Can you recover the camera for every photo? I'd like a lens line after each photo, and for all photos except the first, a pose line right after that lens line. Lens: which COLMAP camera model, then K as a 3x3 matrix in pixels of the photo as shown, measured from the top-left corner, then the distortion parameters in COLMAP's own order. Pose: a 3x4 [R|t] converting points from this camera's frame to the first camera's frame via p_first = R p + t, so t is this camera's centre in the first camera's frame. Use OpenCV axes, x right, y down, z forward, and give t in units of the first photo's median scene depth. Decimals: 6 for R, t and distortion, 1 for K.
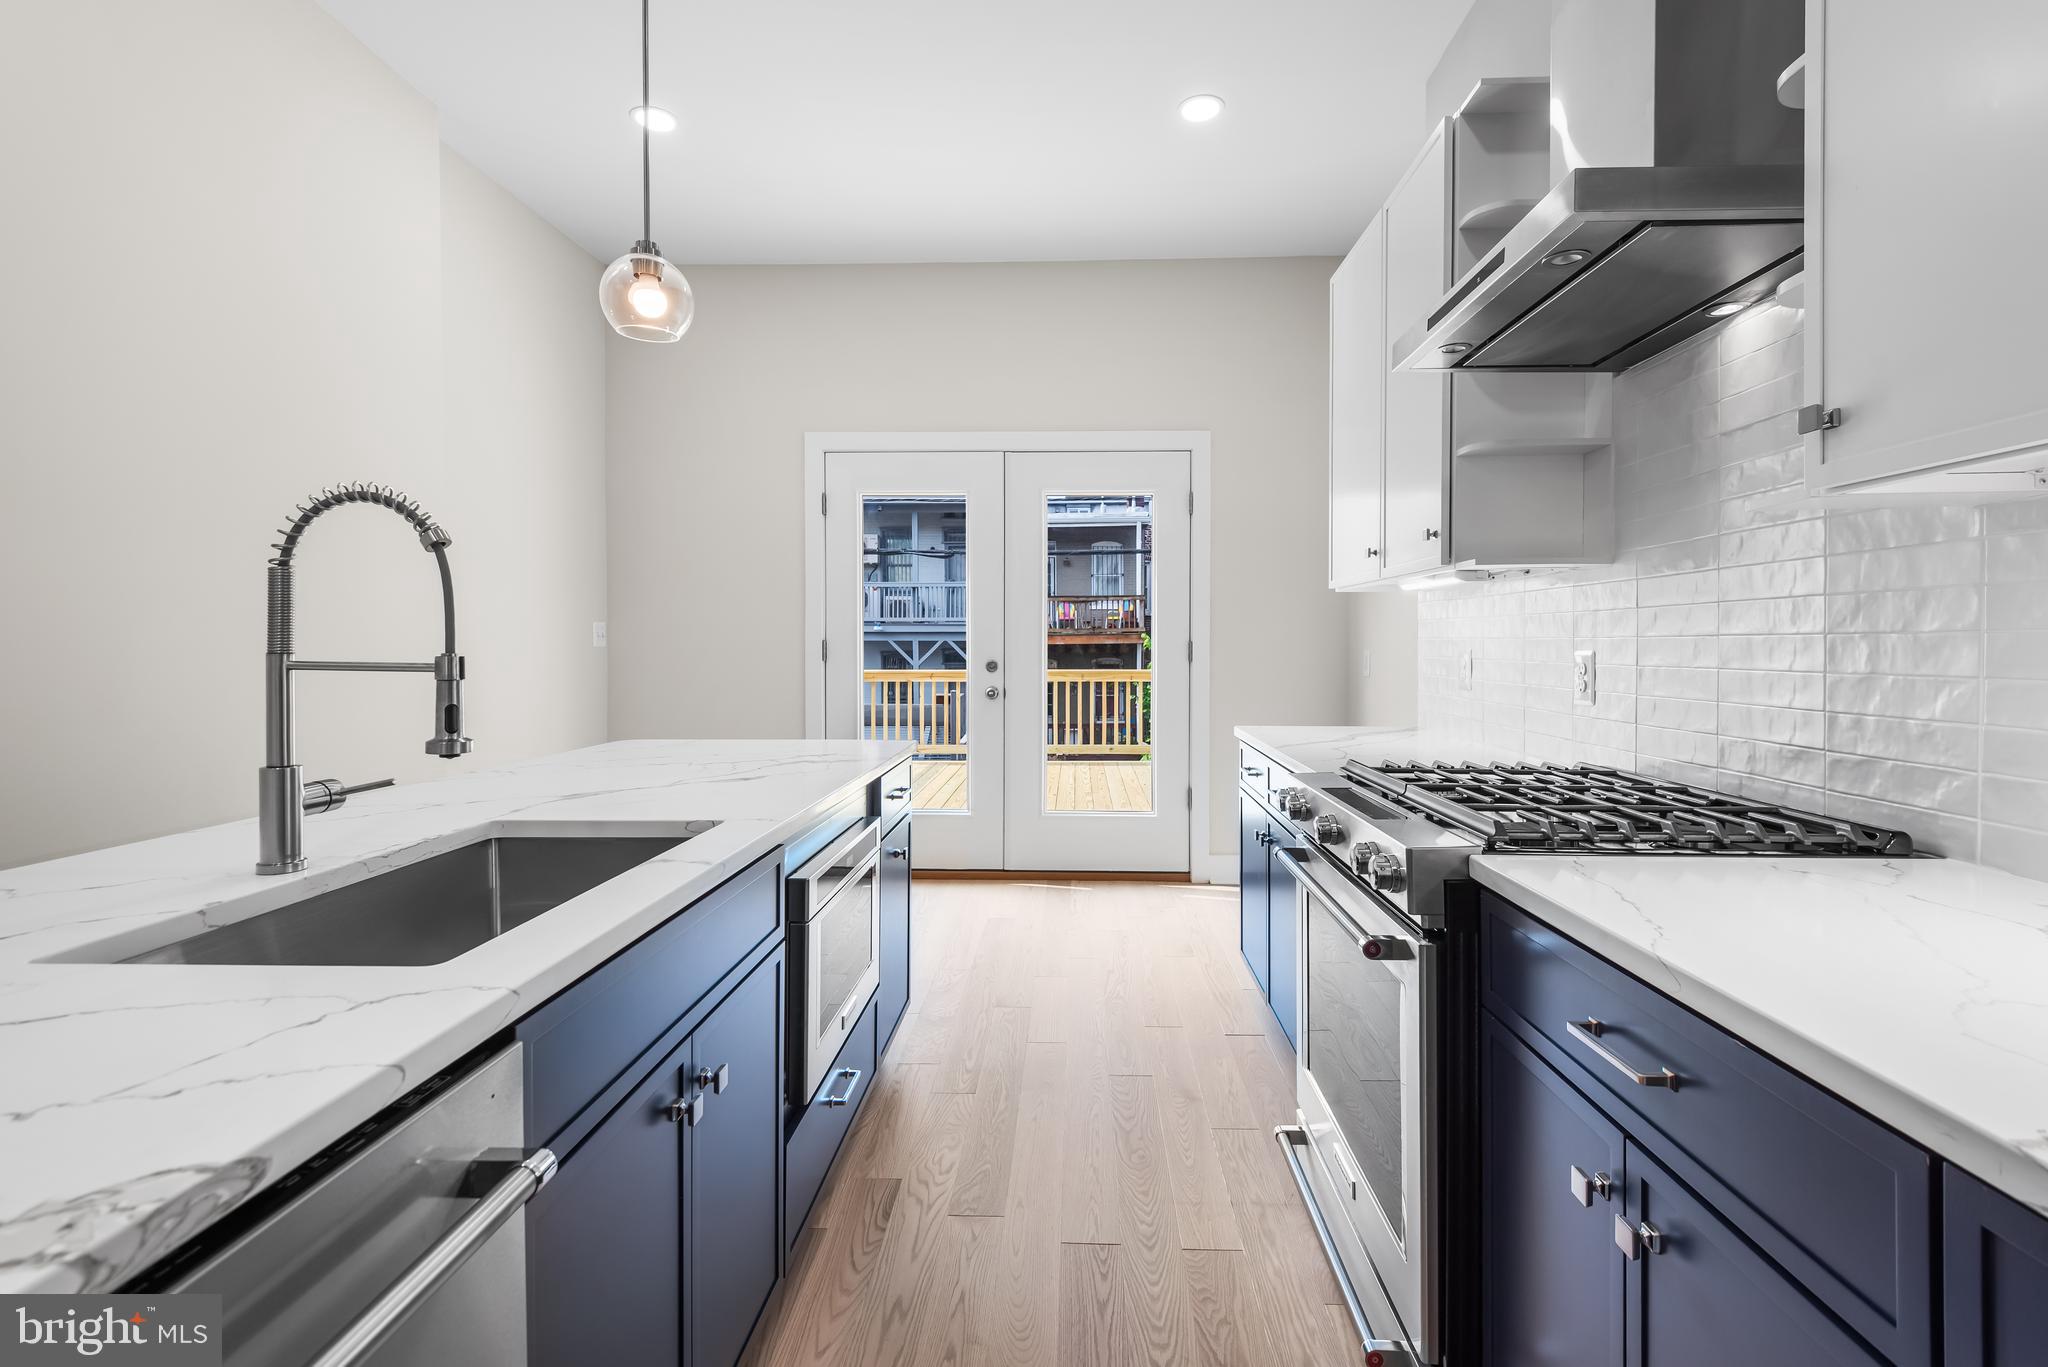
lens RADIAL K [[938.5, 0, 1035.1], [0, 938.5, 665.2], [0, 0, 1]] dist [0.020411, -0.003597]
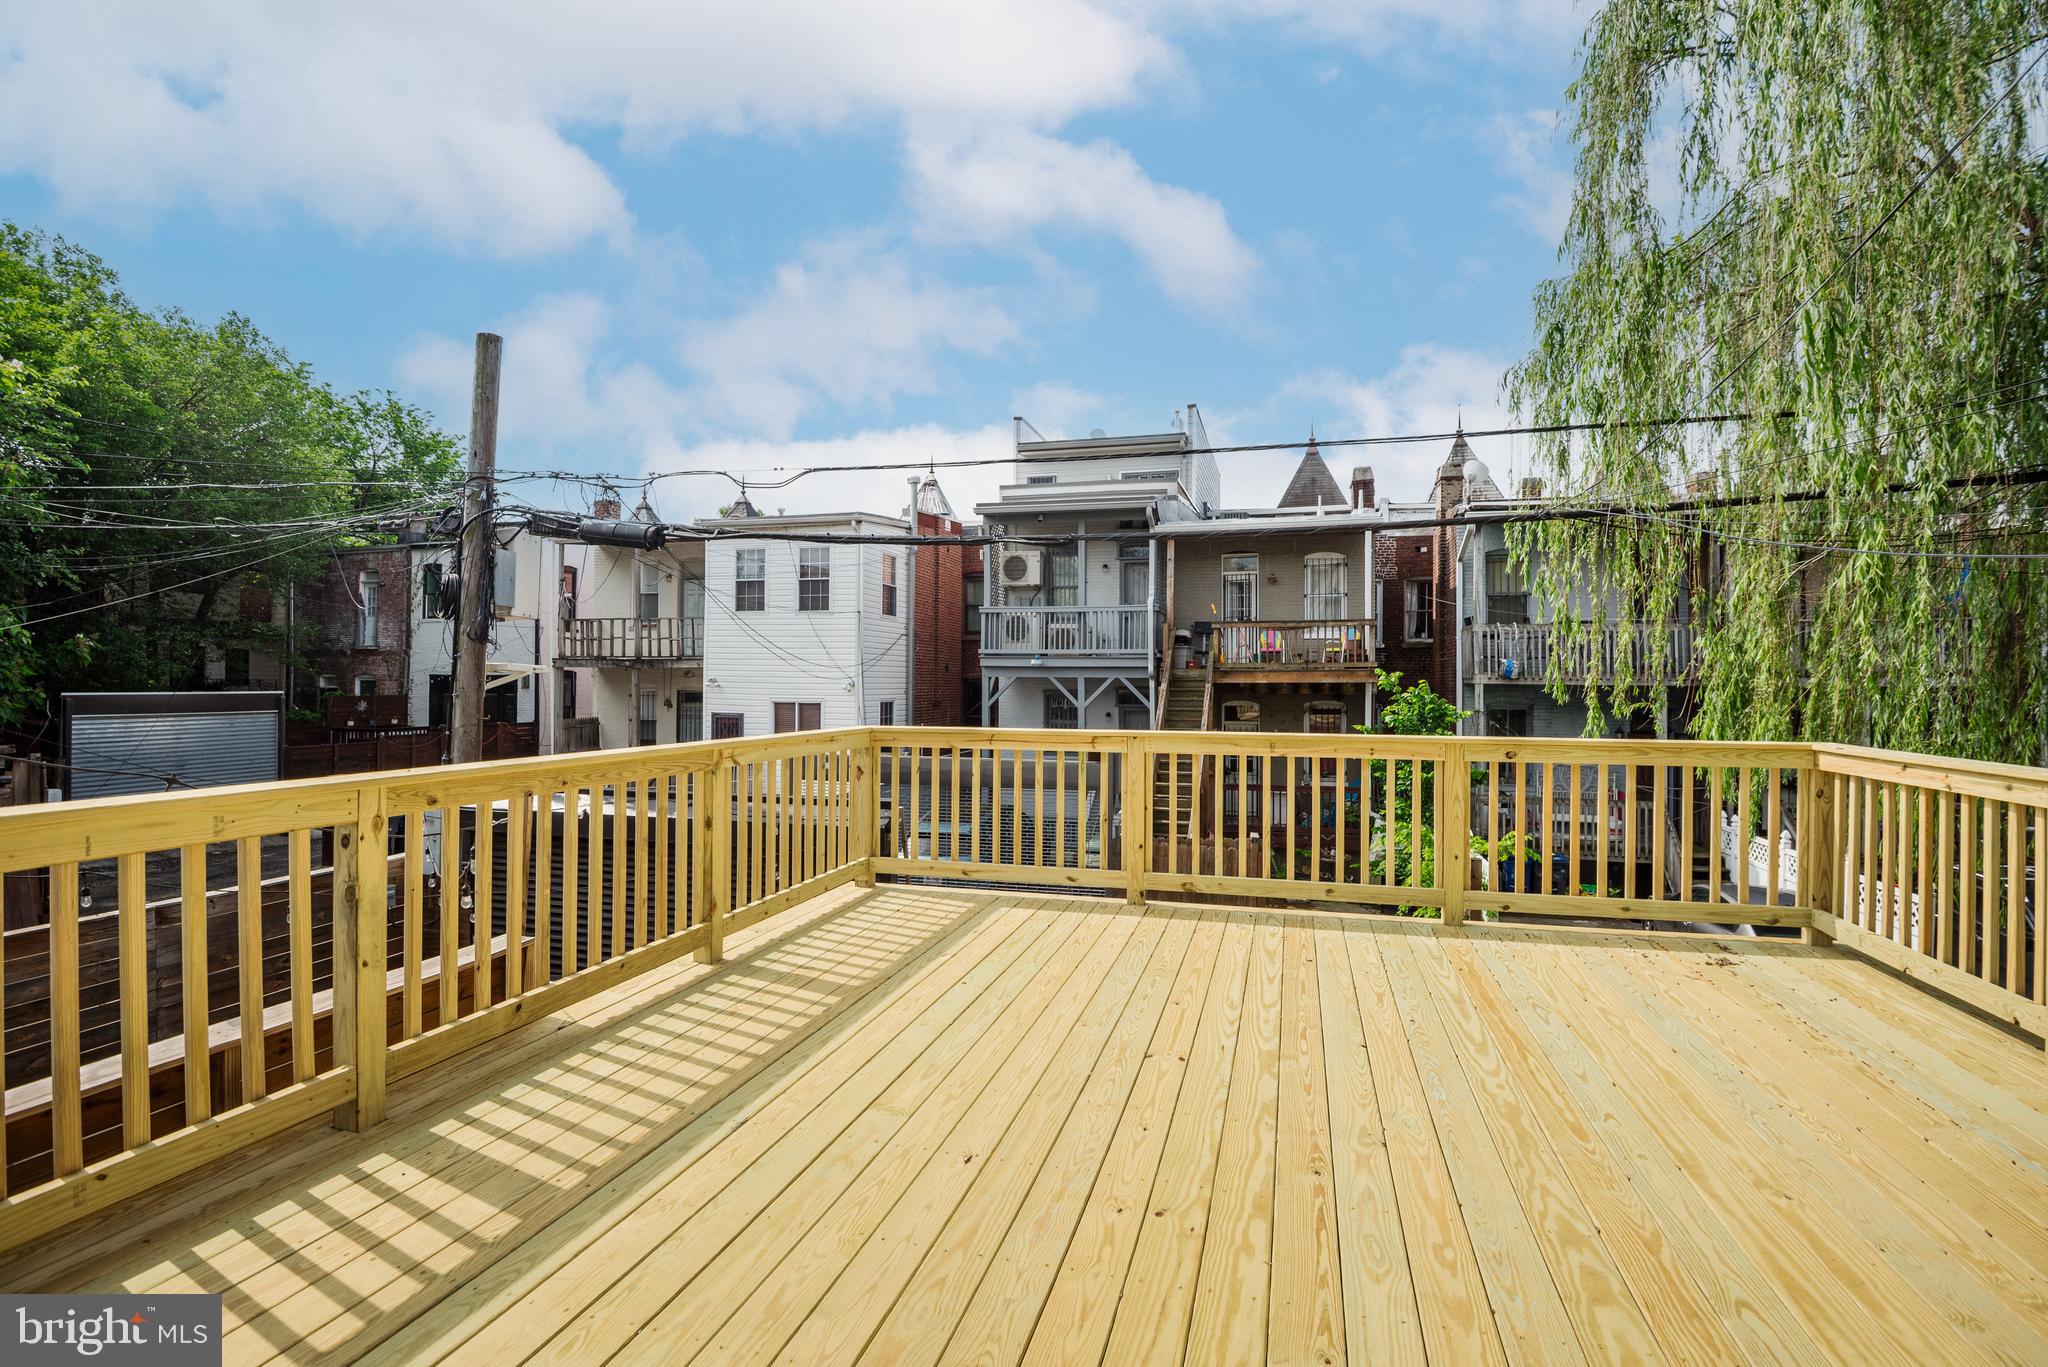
lens RADIAL K [[938.5, 0, 1064.4], [0, 938.5, 685.1], [0, 0, 1]] dist [0.020411, -0.003597]
pose [[0.981039, 0.007803, -0.193651, 0.016287], [-0.011276, 0.999795, -0.016839, -0.005359], [0.193480, 0.018704, 0.980926, 0.198874]]
